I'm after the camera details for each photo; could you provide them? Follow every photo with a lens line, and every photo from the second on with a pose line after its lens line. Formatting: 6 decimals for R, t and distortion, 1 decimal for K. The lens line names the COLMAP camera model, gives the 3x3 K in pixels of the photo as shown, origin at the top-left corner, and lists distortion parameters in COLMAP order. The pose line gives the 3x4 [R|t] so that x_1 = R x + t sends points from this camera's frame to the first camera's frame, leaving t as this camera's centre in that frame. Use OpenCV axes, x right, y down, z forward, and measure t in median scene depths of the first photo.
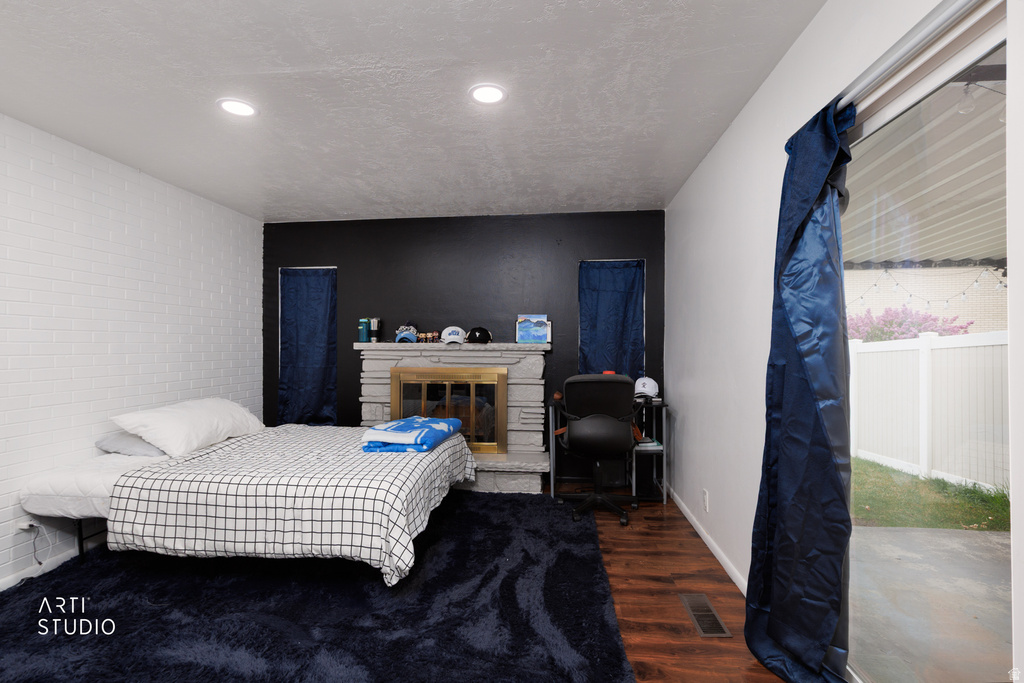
lens RADIAL K [[458.8, 0, 515.0], [0, 458.8, 344.6], [0, 0, 1]] dist [0.005551, -0.001082]
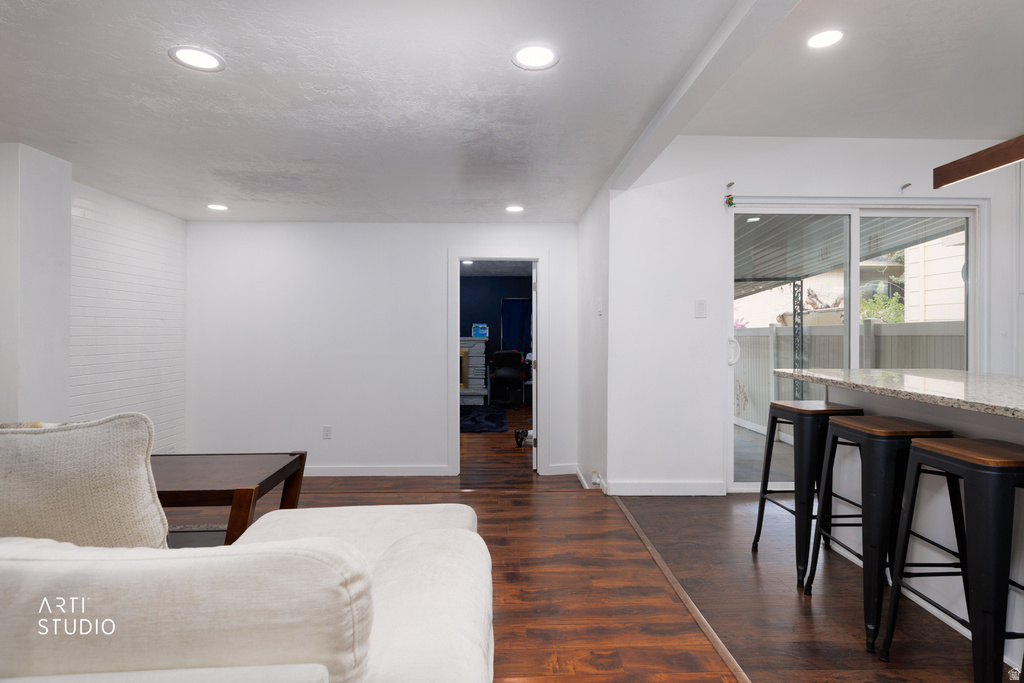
lens RADIAL K [[521.1, 0, 518.3], [0, 521.1, 335.9], [0, 0, 1]] dist [0.000796, -0.000701]
pose [[0.993193, 0.000200, 0.116481, -0.067183], [-0.001708, 0.999916, 0.012849, -0.041135], [-0.116469, -0.012961, 0.993110, -1.433419]]
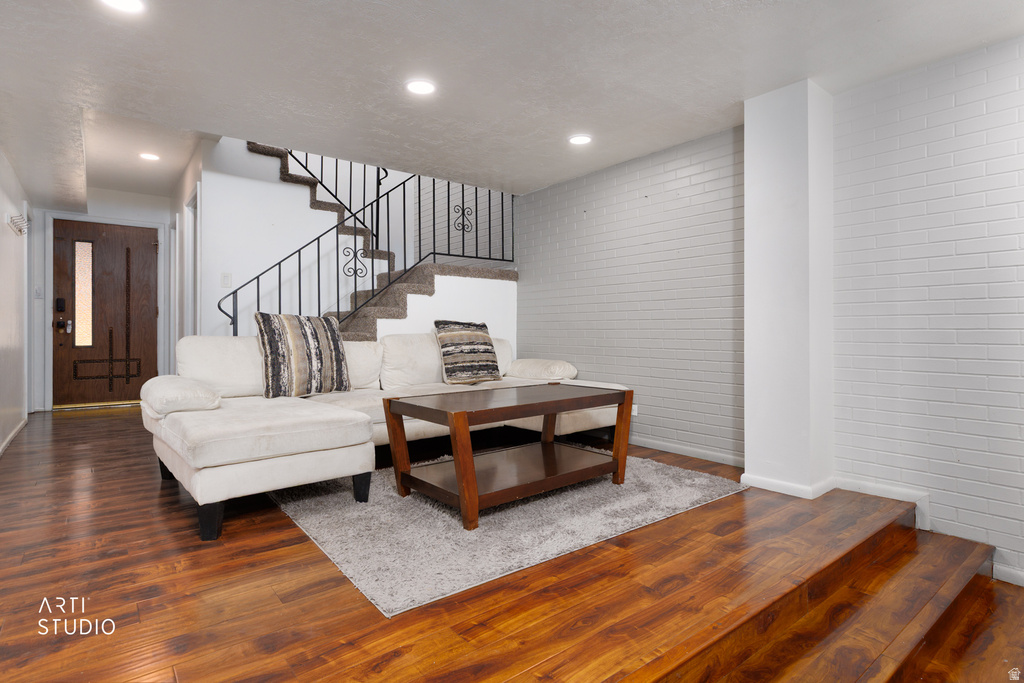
lens RADIAL K [[521.1, 0, 511.8], [0, 521.1, 330.5], [0, 0, 1]] dist [0.000796, -0.000701]
pose [[-0.725403, 0.000665, -0.688324, 0.067873], [0.003360, 0.999991, -0.002575, 0.024471], [0.688316, -0.004181, -0.725399, -0.379742]]
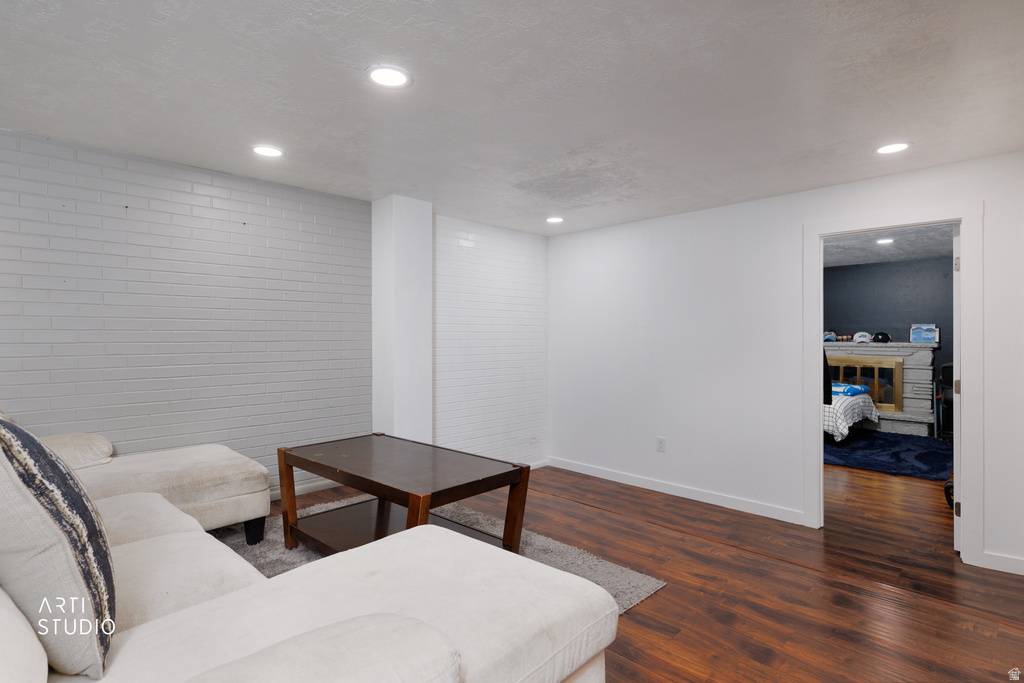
lens RADIAL K [[521.1, 0, 516.6], [0, 521.1, 338.3], [0, 0, 1]] dist [0.000796, -0.000701]
pose [[0.768882, 0.001862, -0.639388, 0.108731], [0.004823, 0.999950, 0.008712, -0.040183], [0.639372, -0.009782, 0.768835, -1.240514]]
